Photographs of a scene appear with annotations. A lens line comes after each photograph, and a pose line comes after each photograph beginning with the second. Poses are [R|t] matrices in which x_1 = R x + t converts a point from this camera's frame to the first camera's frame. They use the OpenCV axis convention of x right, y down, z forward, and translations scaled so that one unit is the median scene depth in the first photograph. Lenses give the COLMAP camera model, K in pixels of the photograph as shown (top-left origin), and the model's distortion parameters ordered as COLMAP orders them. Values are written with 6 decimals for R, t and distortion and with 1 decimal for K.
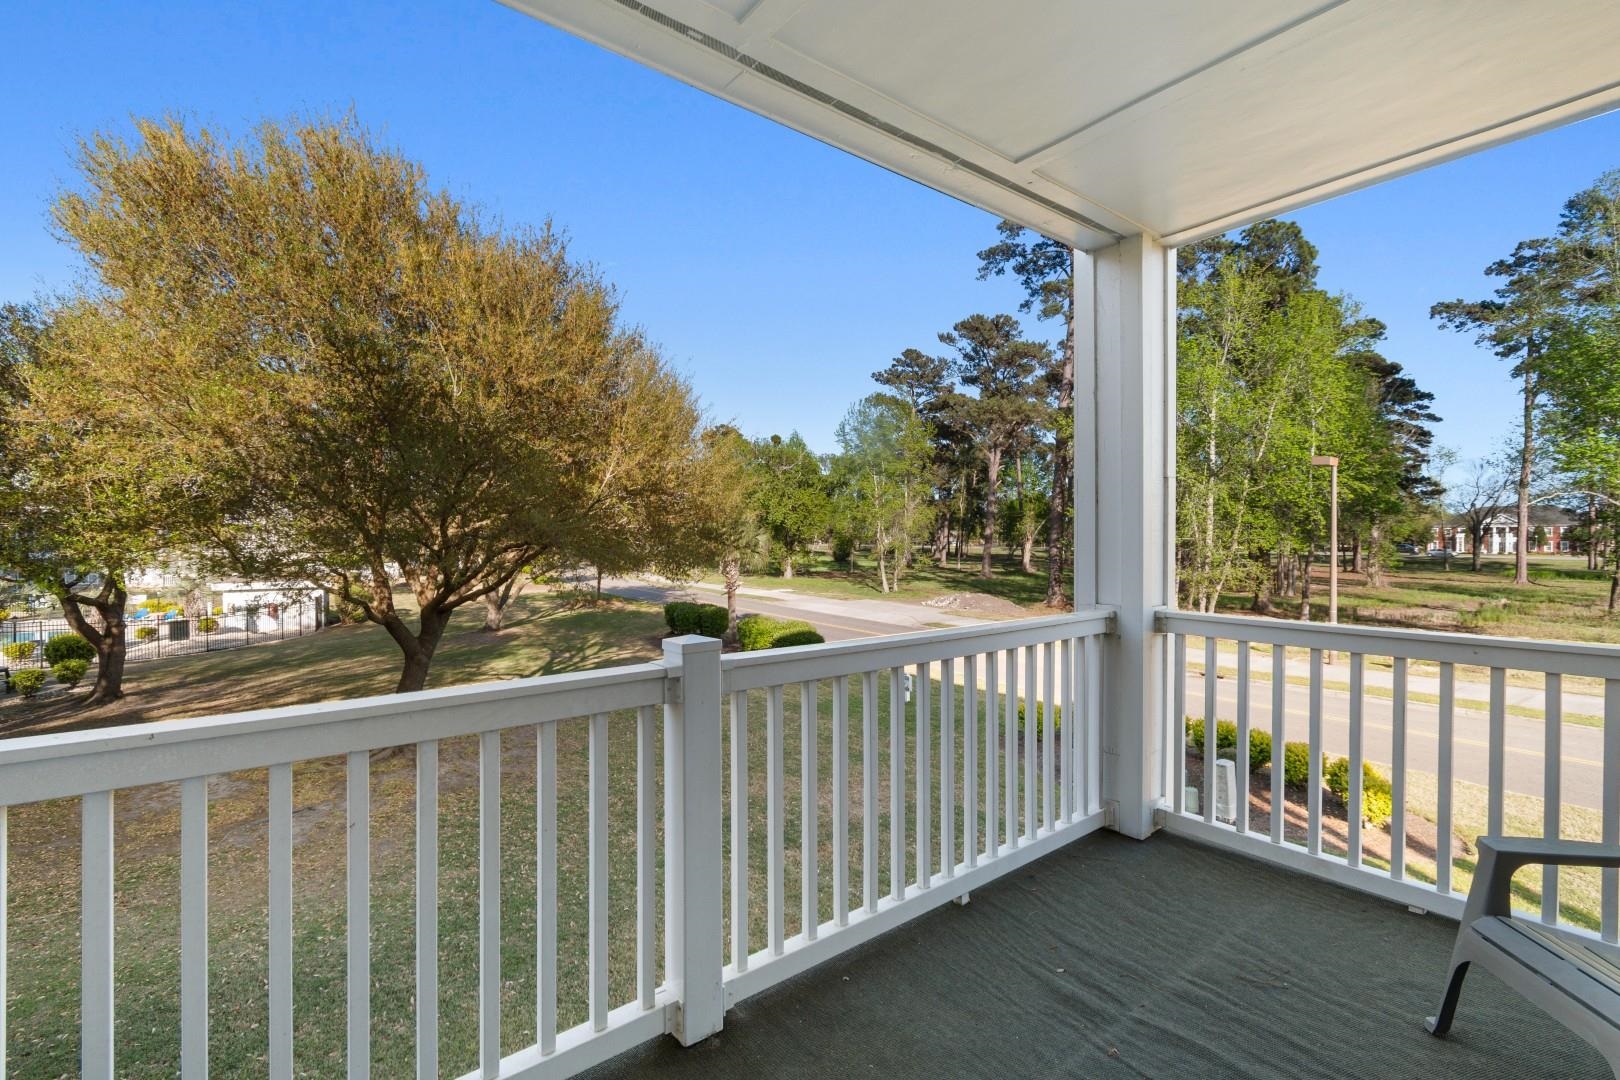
lens RADIAL K [[717.0, 0, 812.7], [0, 717.0, 542.0], [0, 0, 1]] dist [0.001796, -0.001294]
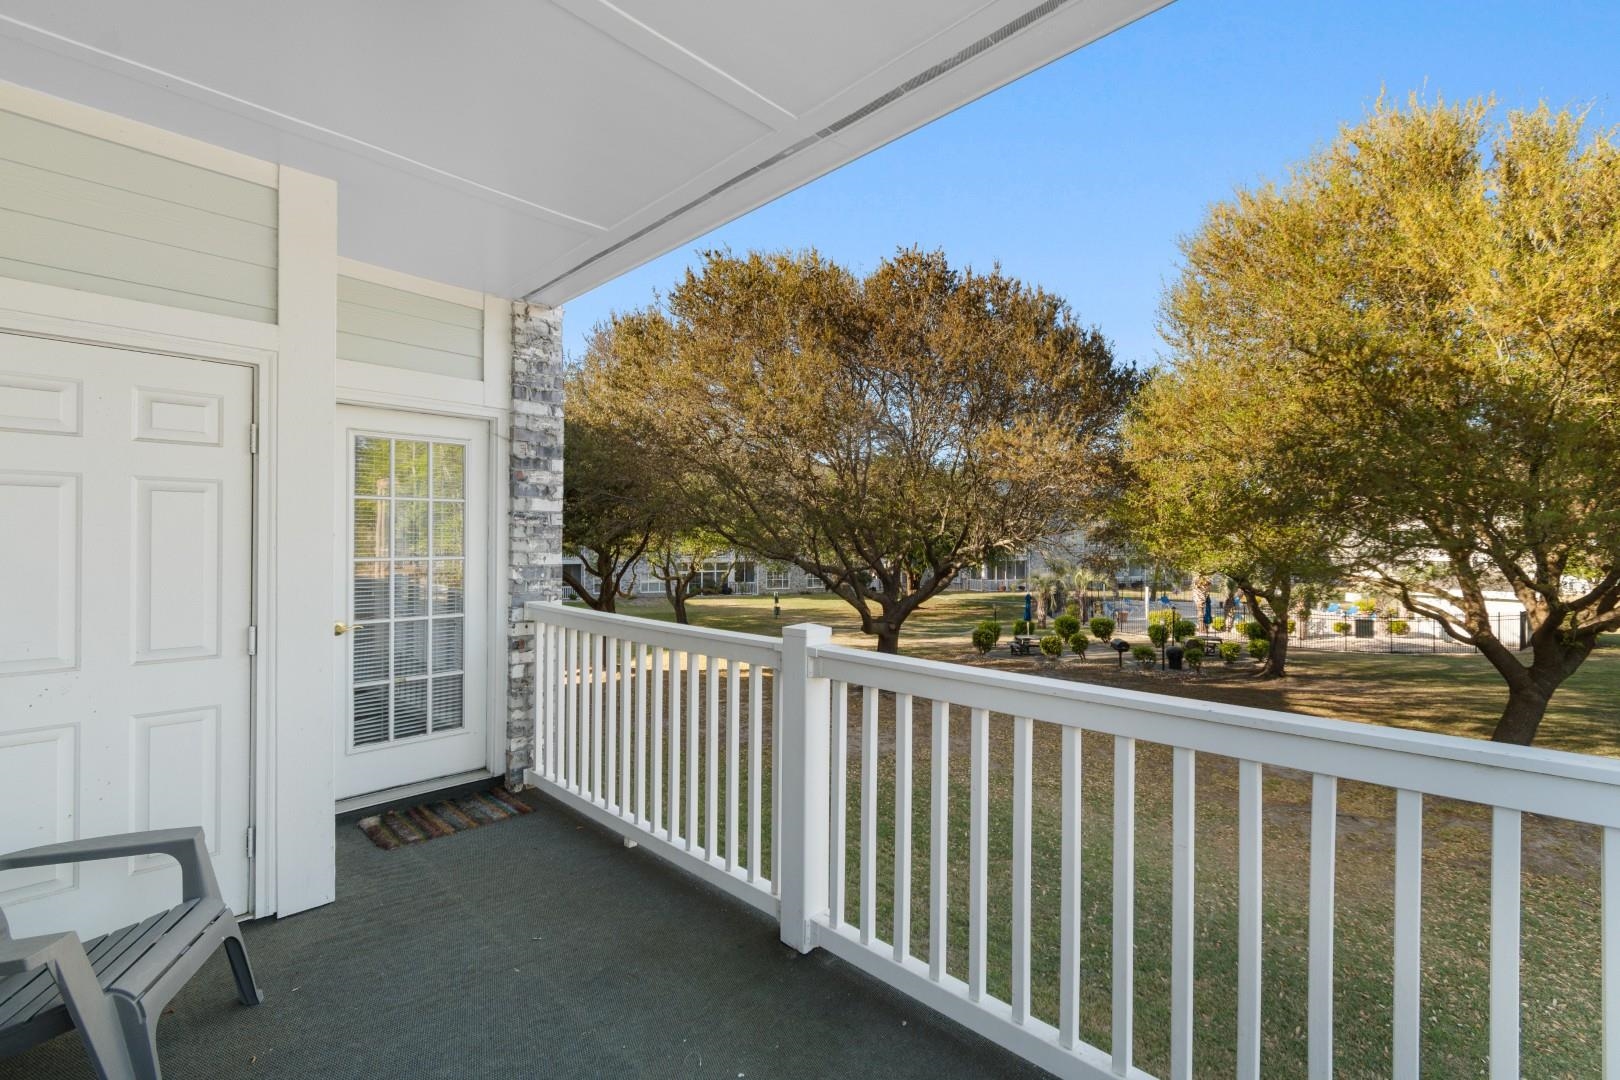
lens RADIAL K [[707.7, 0, 814.4], [0, 707.7, 539.6], [0, 0, 1]] dist [0.000557, -0.000704]
pose [[0.144010, 0.002097, -0.989574, 0.080303], [-0.011784, 0.999930, 0.000404, -0.001401], [0.989506, 0.011602, 0.144025, 0.063533]]
